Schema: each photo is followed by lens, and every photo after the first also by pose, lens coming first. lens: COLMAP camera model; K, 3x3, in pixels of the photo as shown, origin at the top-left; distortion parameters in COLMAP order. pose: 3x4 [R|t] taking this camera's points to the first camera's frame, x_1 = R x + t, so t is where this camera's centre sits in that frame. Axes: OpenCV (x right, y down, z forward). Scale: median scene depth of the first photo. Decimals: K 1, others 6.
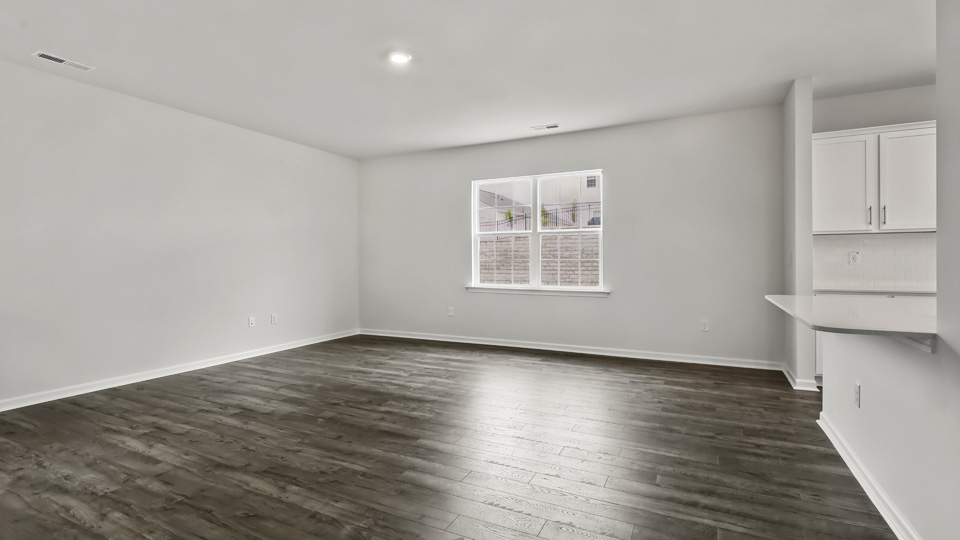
lens RADIAL K [[441.5, 0, 488.1], [0, 441.5, 274.6], [0, 0, 1]] dist [0.006695, -0.000802]
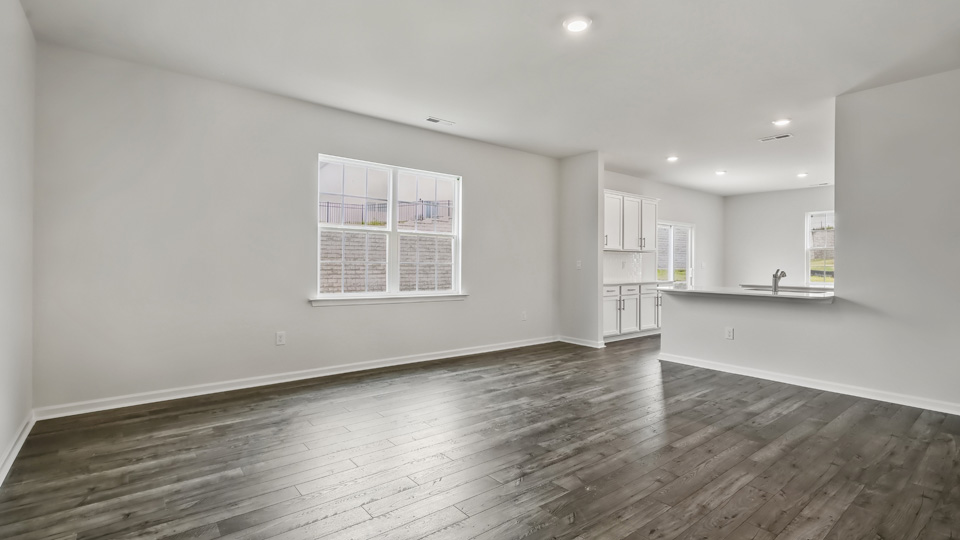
lens RADIAL K [[441.5, 0, 486.2], [0, 441.5, 262.8], [0, 0, 1]] dist [0.006695, -0.000802]
pose [[0.426057, 0.010948, 0.904630, -1.067955], [0.018070, 0.999624, -0.020608, -0.021246], [-0.904516, 0.025127, 0.425699, 0.817276]]
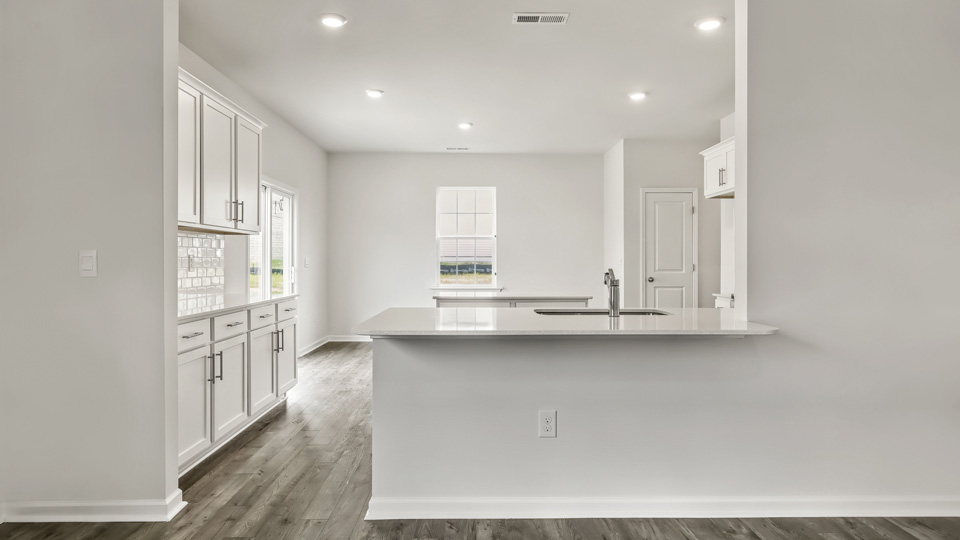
lens RADIAL K [[566.8, 0, 485.2], [0, 566.8, 262.8], [0, 0, 1]] dist [-0.002667, -0.000687]
pose [[-0.449292, 0.004016, 0.893376, -0.057113], [0.029469, 0.999512, 0.010328, -0.037881], [-0.892899, 0.030967, -0.449191, 1.143723]]
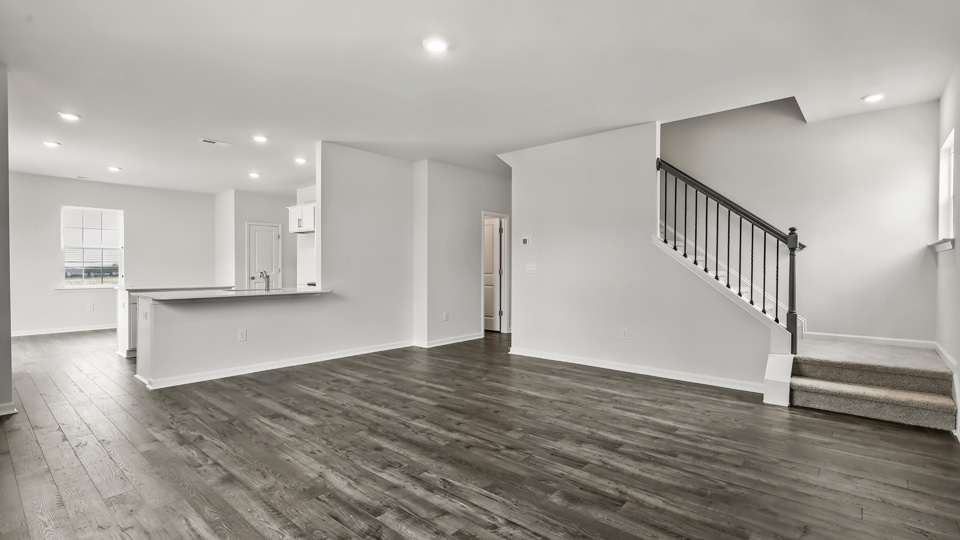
lens RADIAL K [[441.5, 0, 478.1], [0, 441.5, 268.9], [0, 0, 1]] dist [0.006695, -0.000802]
pose [[-0.960778, 0.004485, 0.277282, -0.551461], [0.013660, 0.999421, 0.031166, -0.057204], [-0.276982, 0.033731, -0.960283, 1.905906]]
